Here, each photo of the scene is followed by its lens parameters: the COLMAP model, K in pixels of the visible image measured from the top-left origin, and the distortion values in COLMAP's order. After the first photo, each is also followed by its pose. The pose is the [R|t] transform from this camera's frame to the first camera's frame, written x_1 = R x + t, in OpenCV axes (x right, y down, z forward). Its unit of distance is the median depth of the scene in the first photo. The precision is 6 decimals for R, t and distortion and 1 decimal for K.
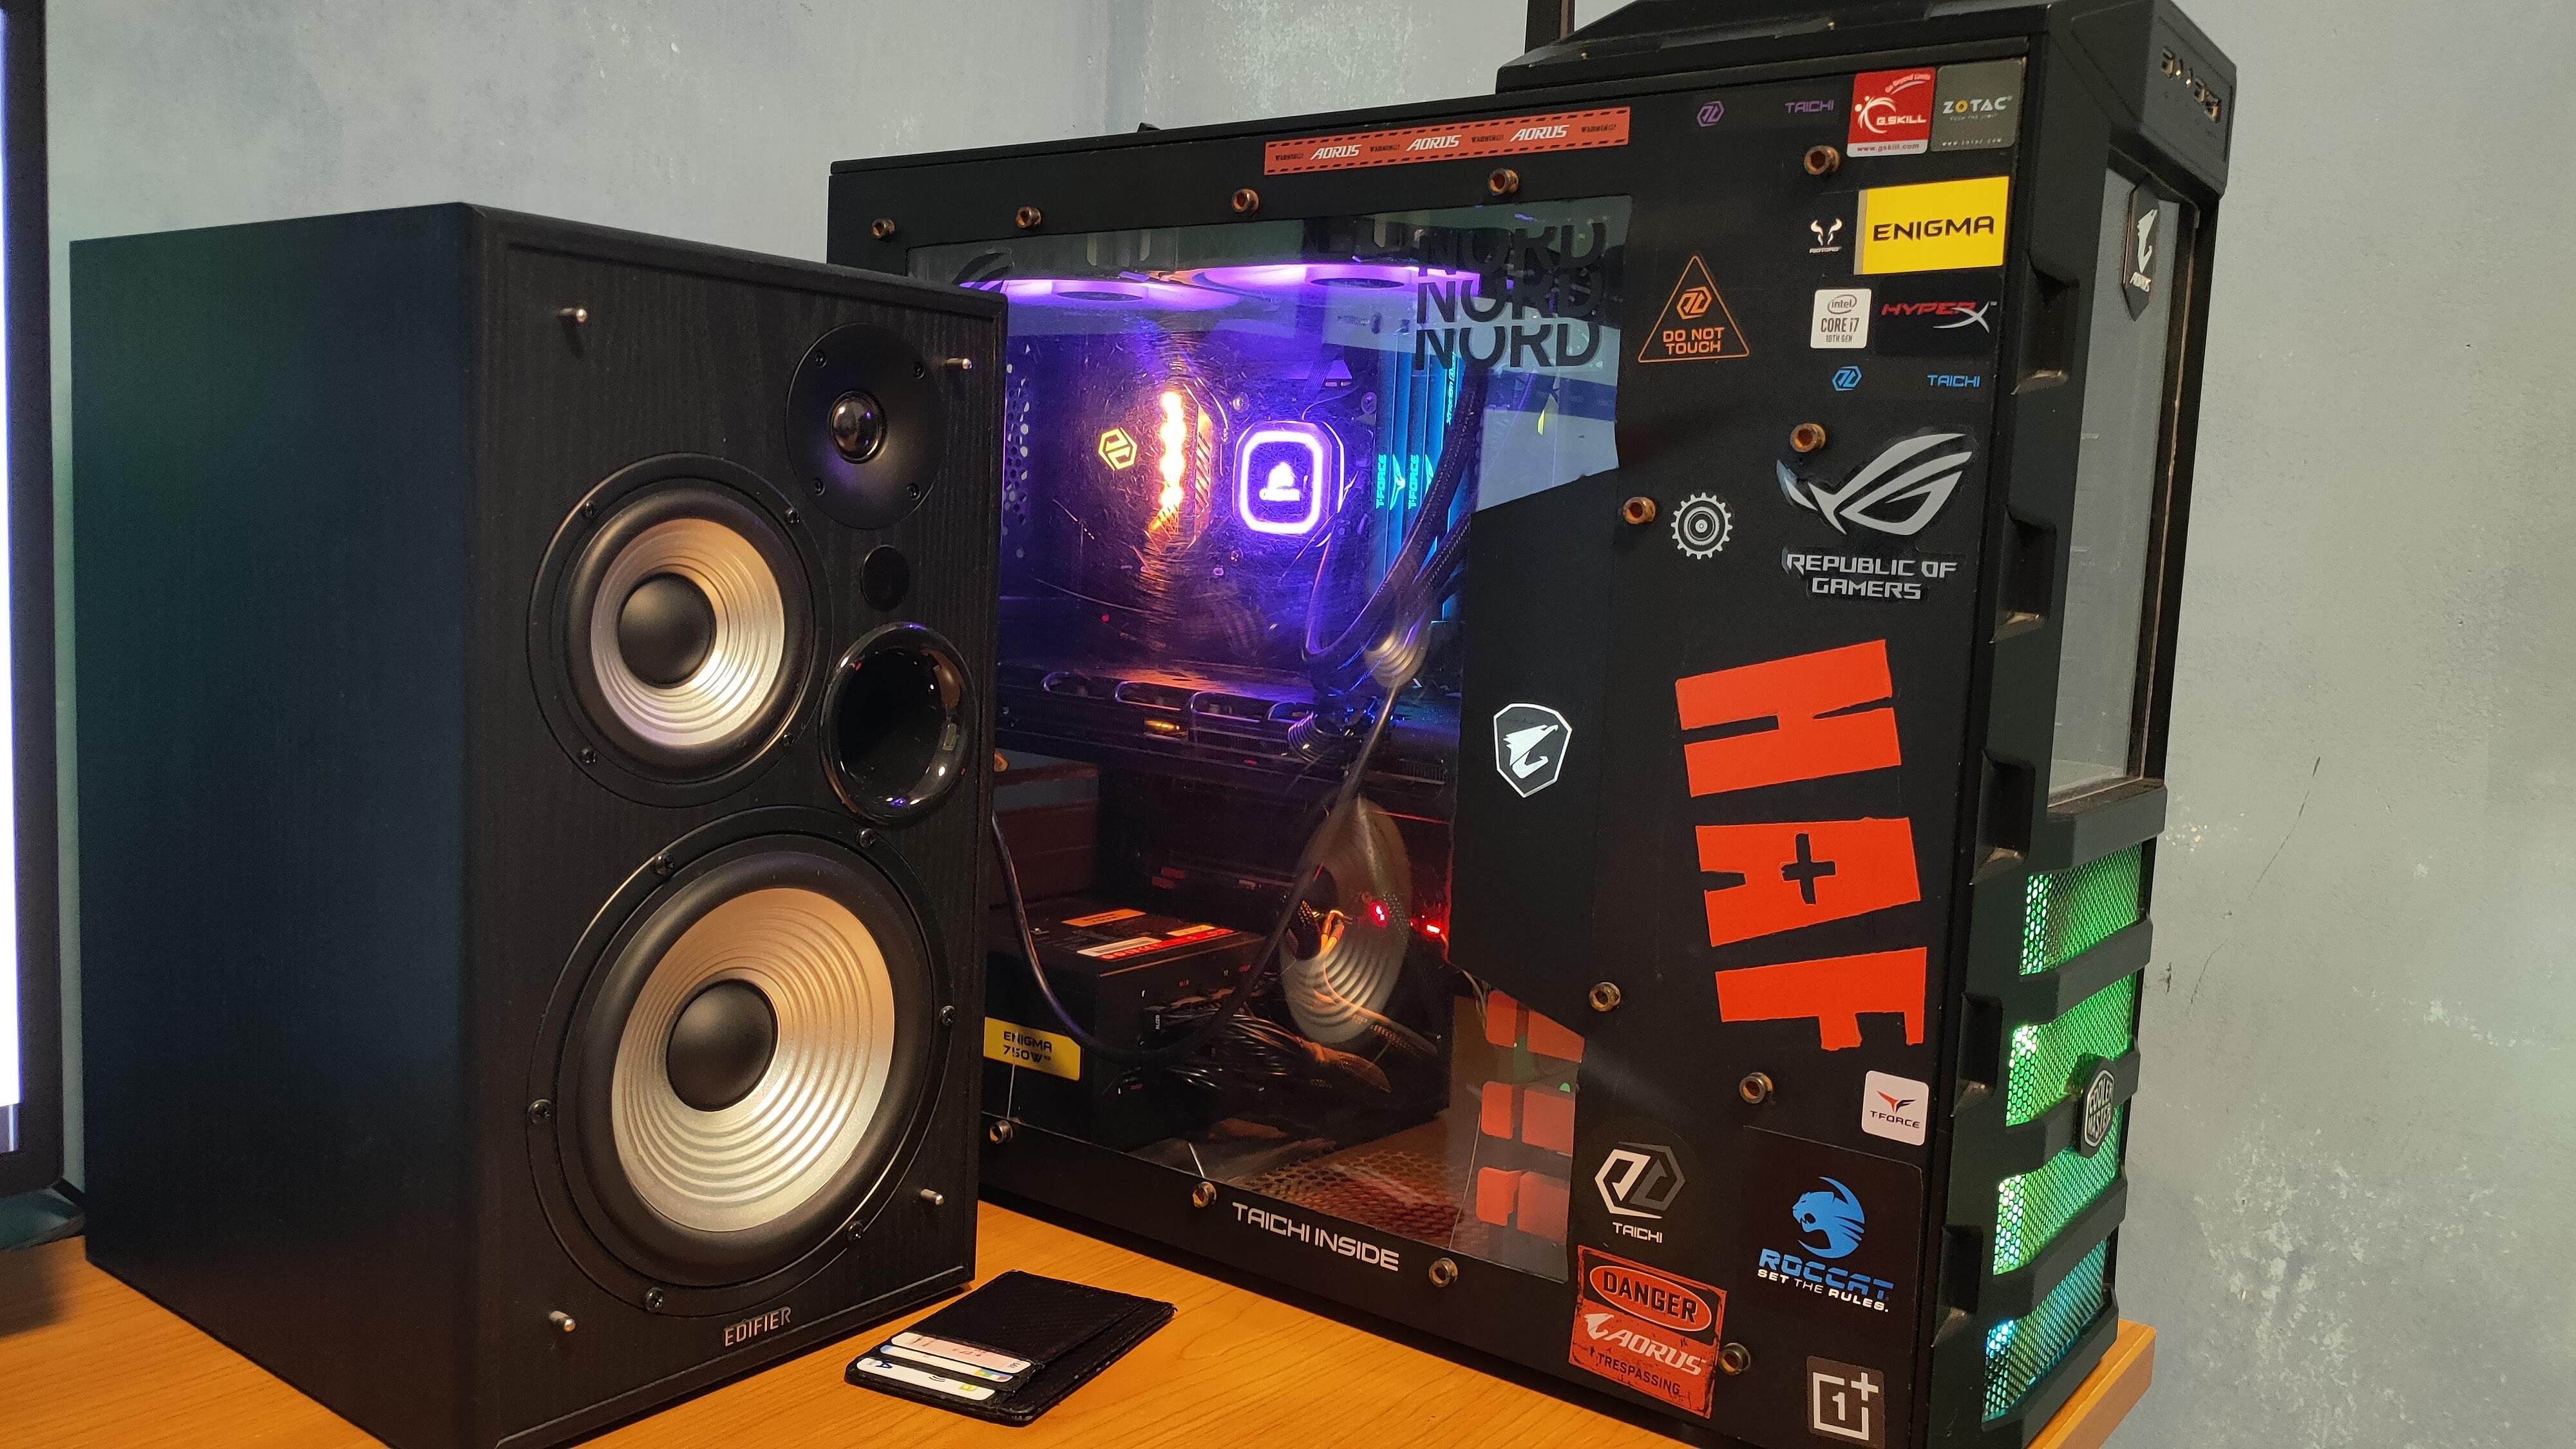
lens RADIAL K [[1939.8, 0, 1296.1], [0, 1939.8, 724.5], [0, 0, 1]] dist [0.070873, -0.107096]
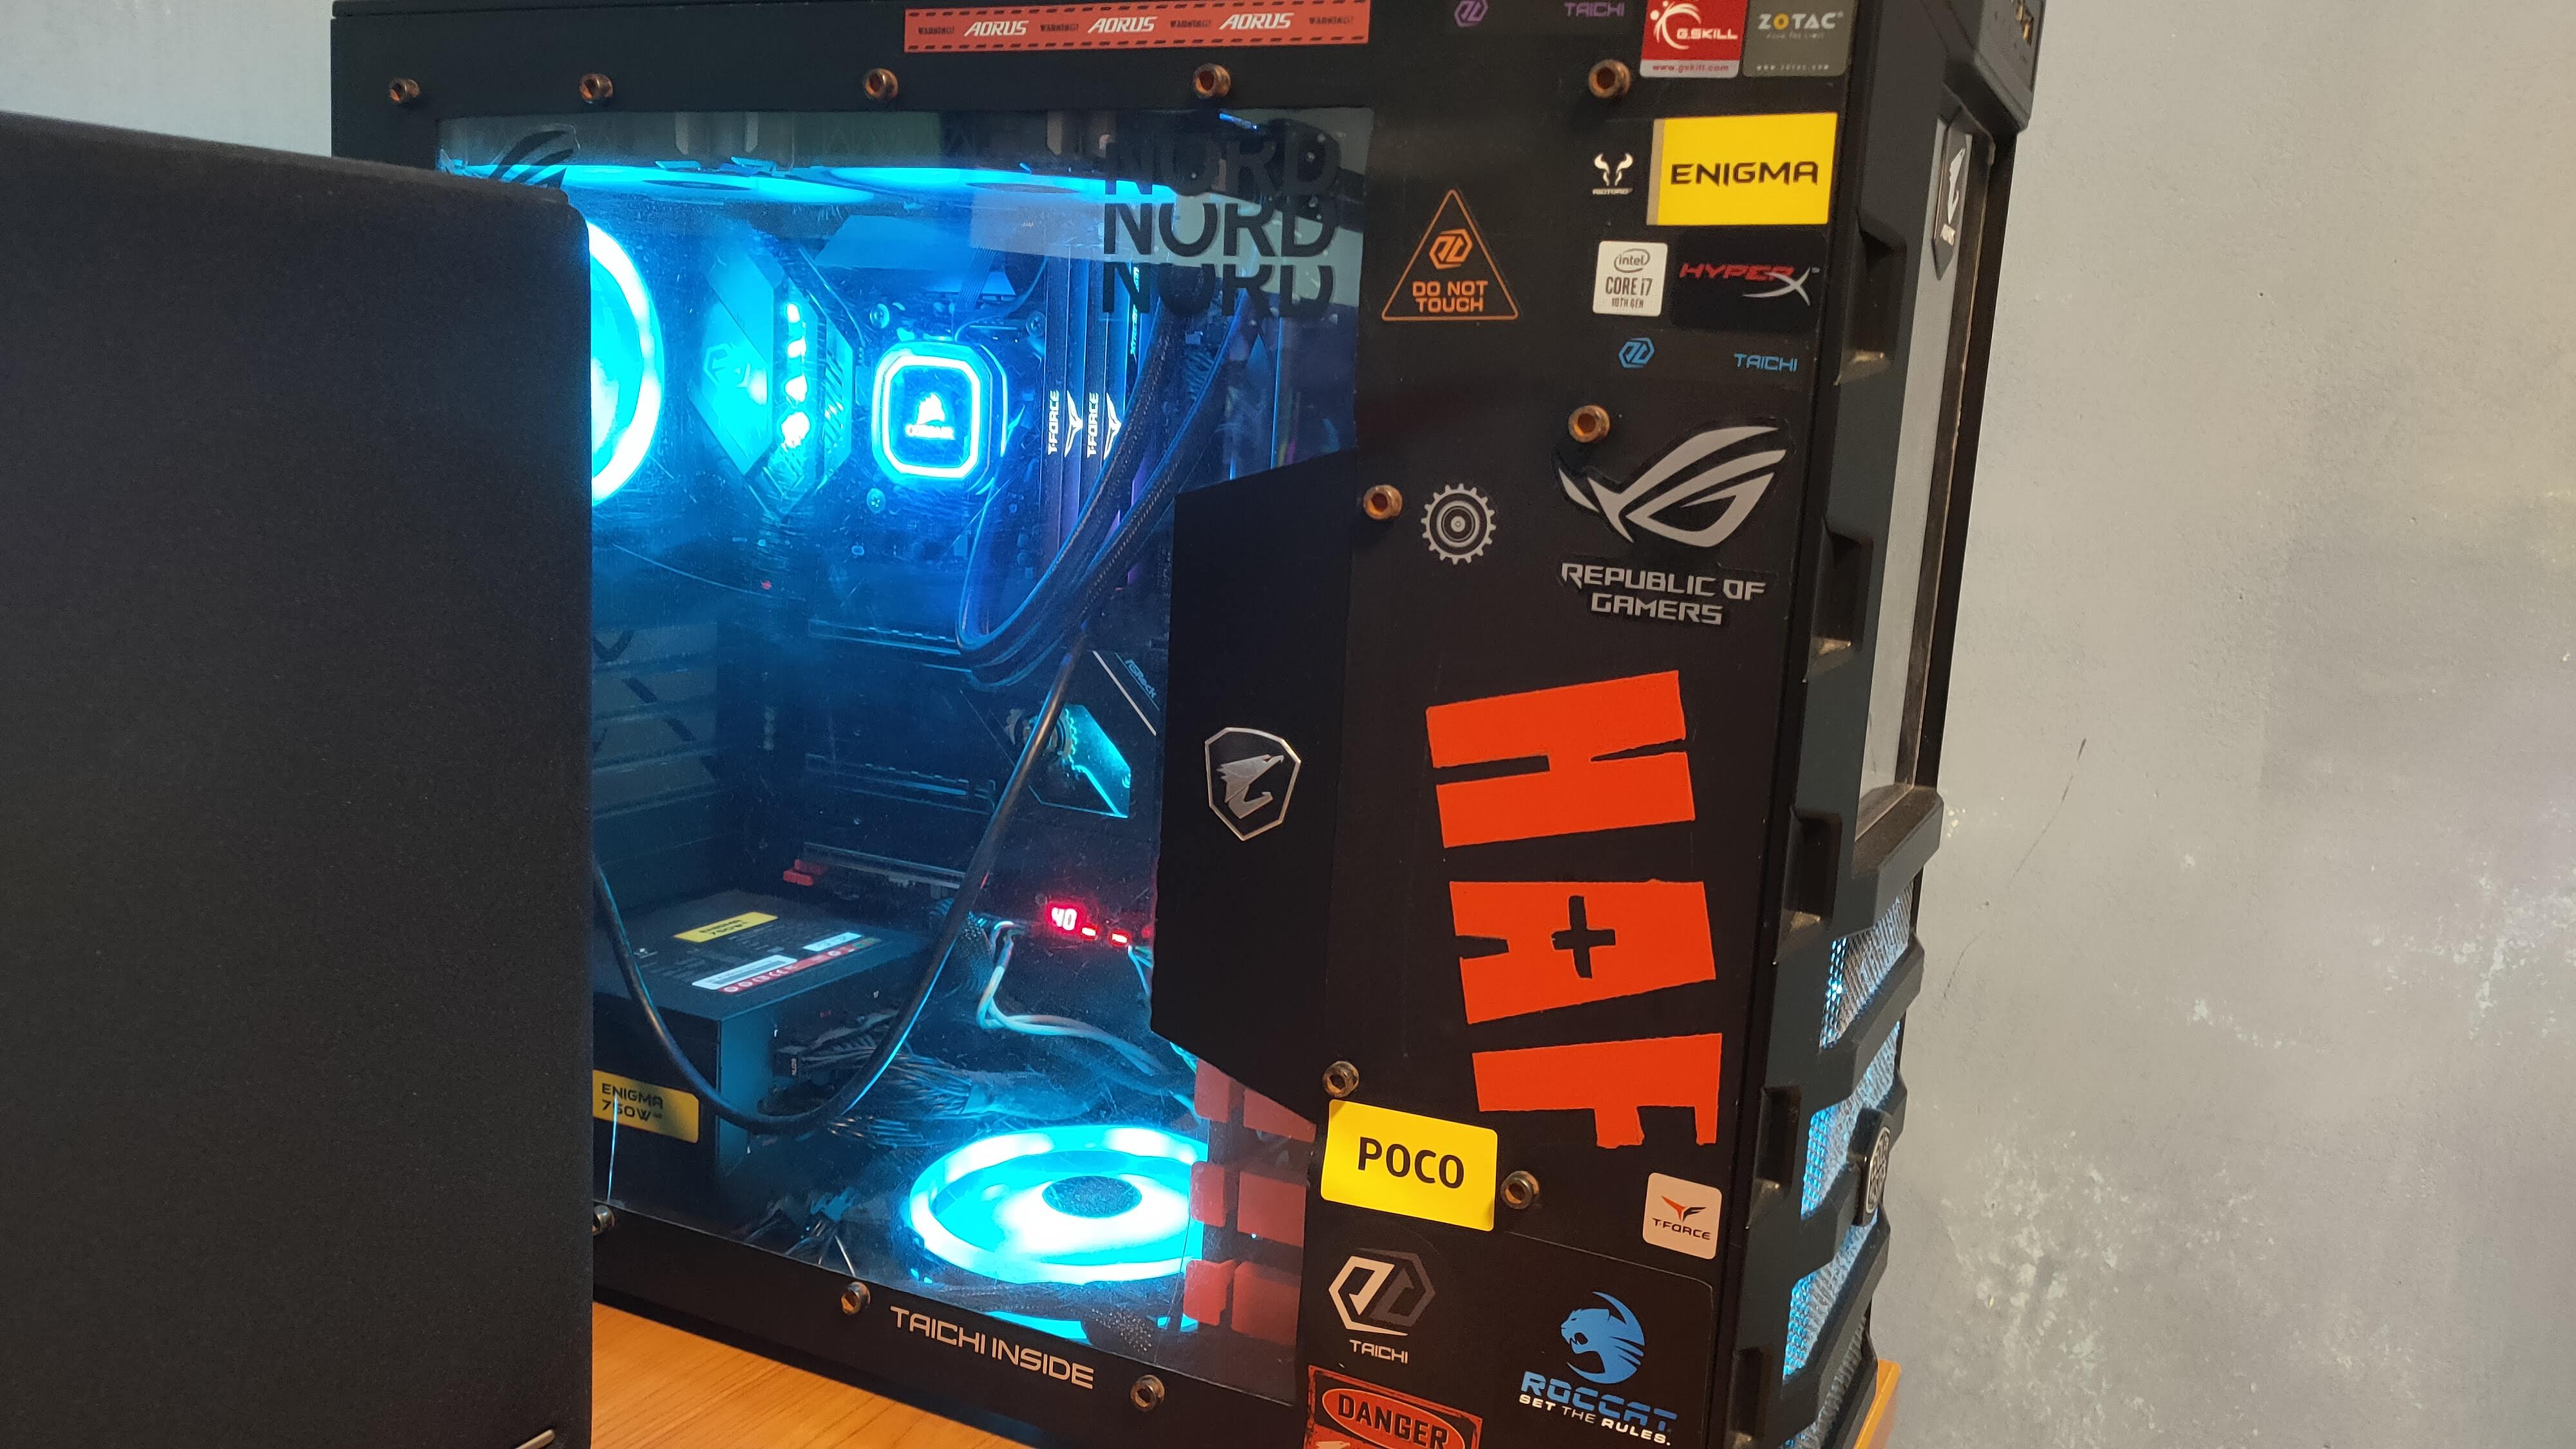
lens RADIAL K [[1972.1, 0, 1287.4], [0, 1972.1, 733.9], [0, 0, 1]] dist [0.065411, -0.068503]
pose [[0.984866, -0.018781, 0.172299, -0.008648], [0.005283, 0.996903, 0.078467, -0.078620], [-0.173239, -0.076369, 0.981914, 0.183614]]
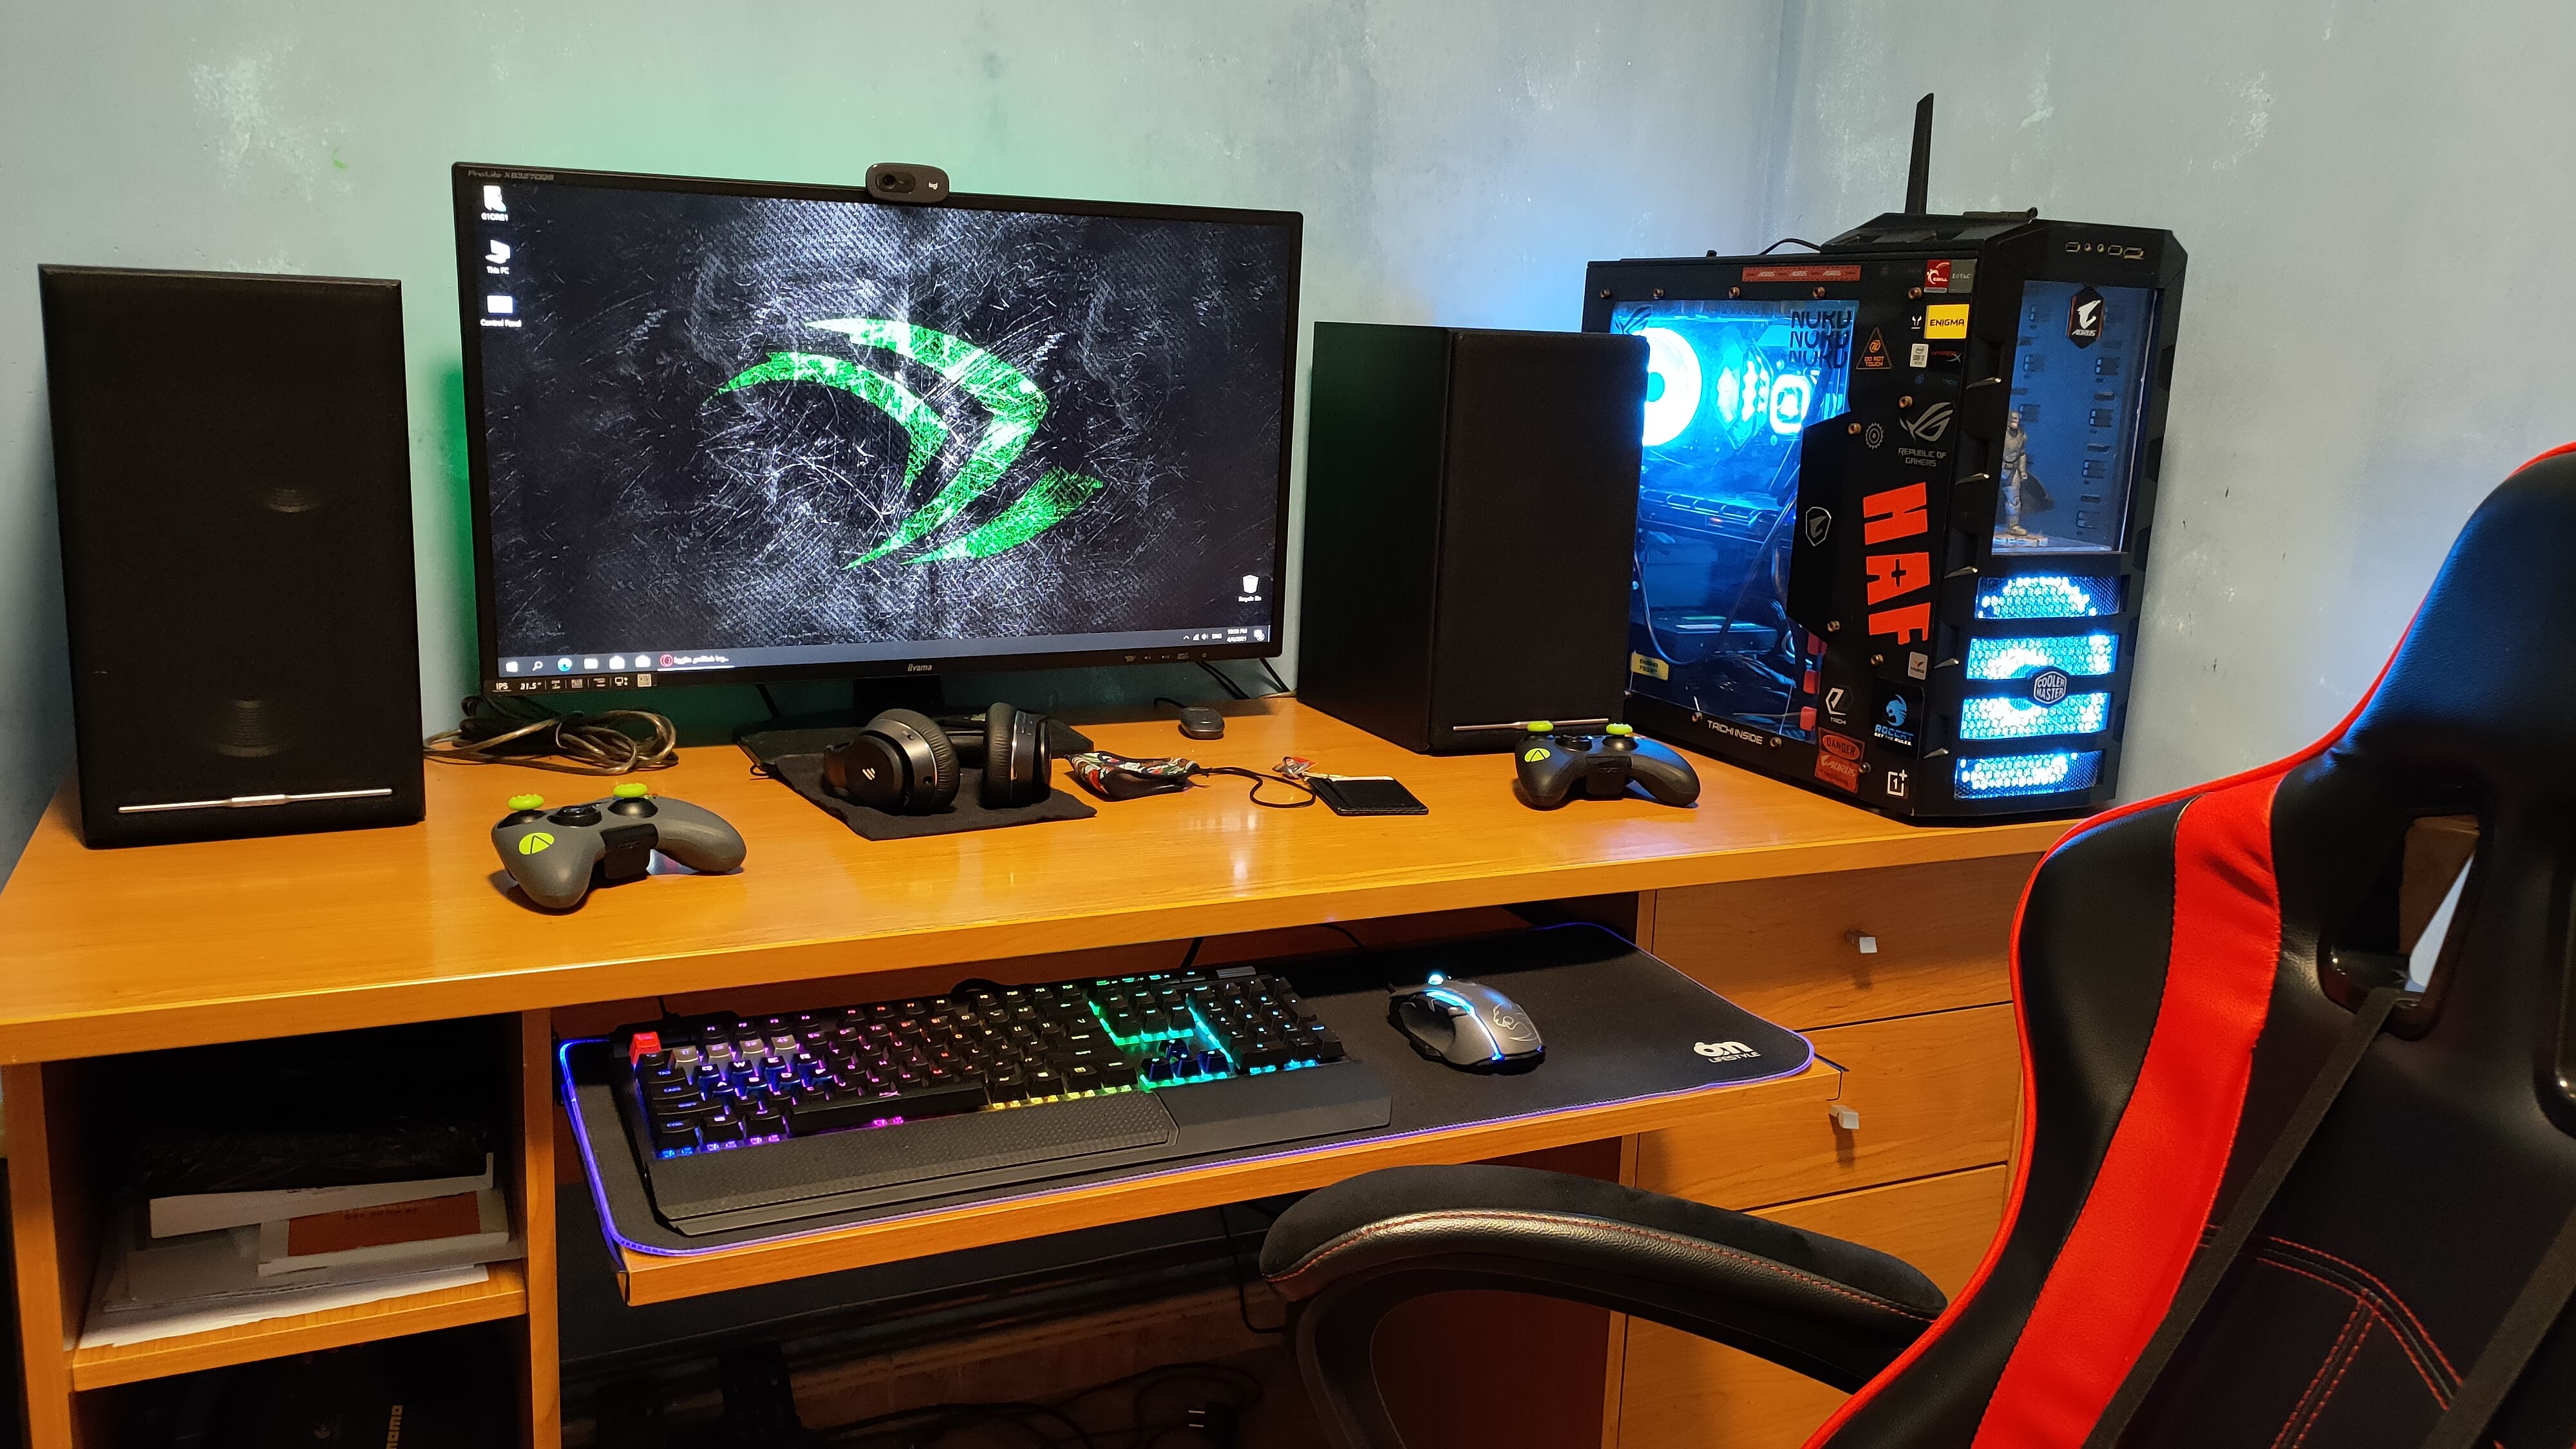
lens RADIAL K [[1939.8, 0, 1296.1], [0, 1939.8, 724.5], [0, 0, 1]] dist [0.070873, -0.107096]
pose [[0.884958, 0.084073, -0.458019, 0.724856], [-0.050823, 0.995129, 0.084467, 0.092381], [0.462890, -0.051472, 0.884920, -1.568699]]
